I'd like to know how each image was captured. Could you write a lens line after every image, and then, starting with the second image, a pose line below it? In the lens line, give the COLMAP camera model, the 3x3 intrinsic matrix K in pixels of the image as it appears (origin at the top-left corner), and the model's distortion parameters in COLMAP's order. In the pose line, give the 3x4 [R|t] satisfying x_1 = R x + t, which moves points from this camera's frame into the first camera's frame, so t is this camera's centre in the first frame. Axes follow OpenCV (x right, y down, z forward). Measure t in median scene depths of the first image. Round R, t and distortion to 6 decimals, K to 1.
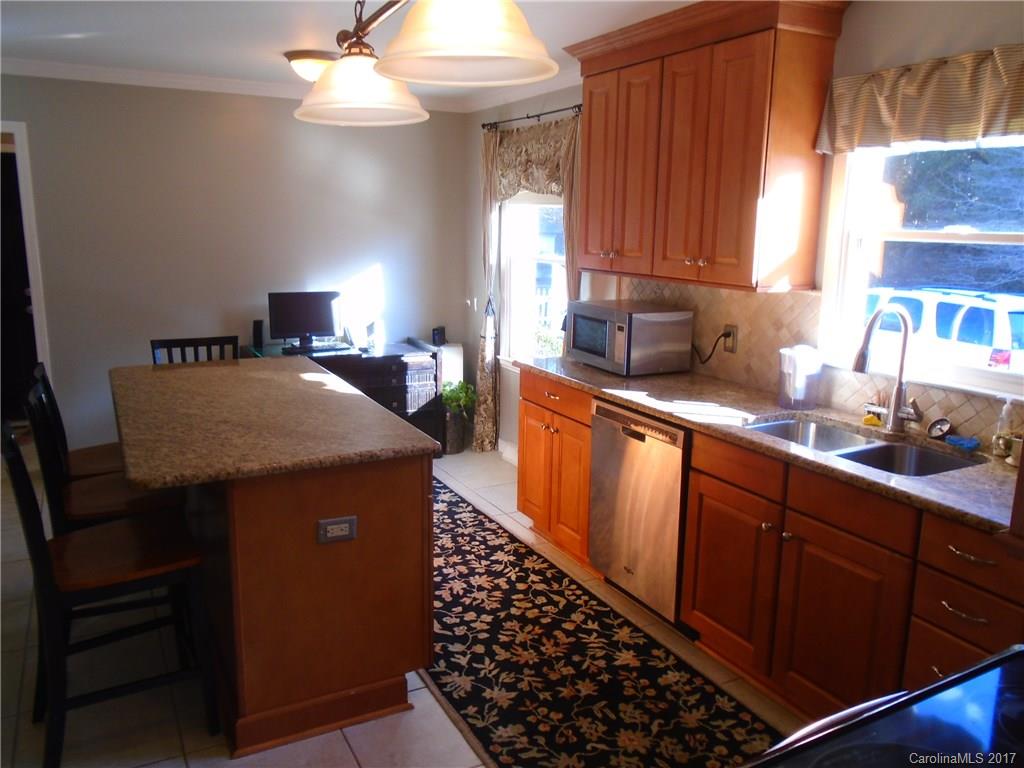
lens RADIAL K [[800.7, 0, 512.0], [0, 800.7, 384.0], [0, 0, 1]] dist [-0.011037, 0.002354]
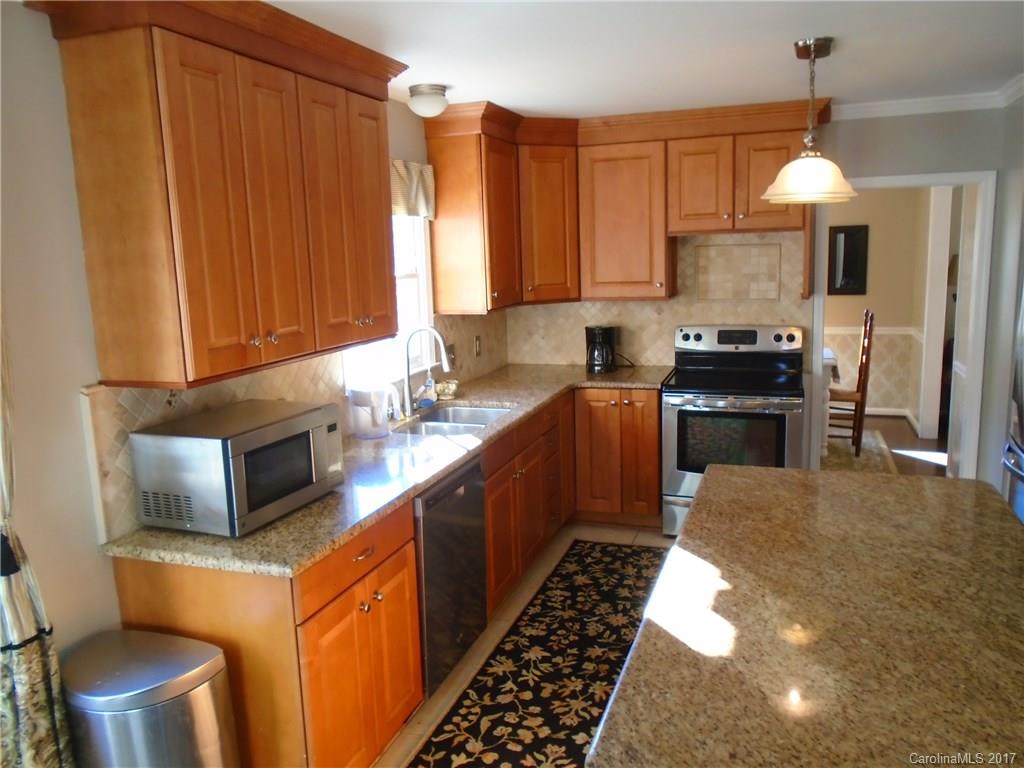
lens RADIAL K [[800.7, 0, 512.0], [0, 800.7, 384.0], [0, 0, 1]] dist [-0.011037, 0.002354]
pose [[-0.681481, -0.118226, 0.722223, -0.579165], [0.165723, 0.936300, 0.309643, -0.353547], [-0.712825, 0.330705, -0.618477, 1.523359]]
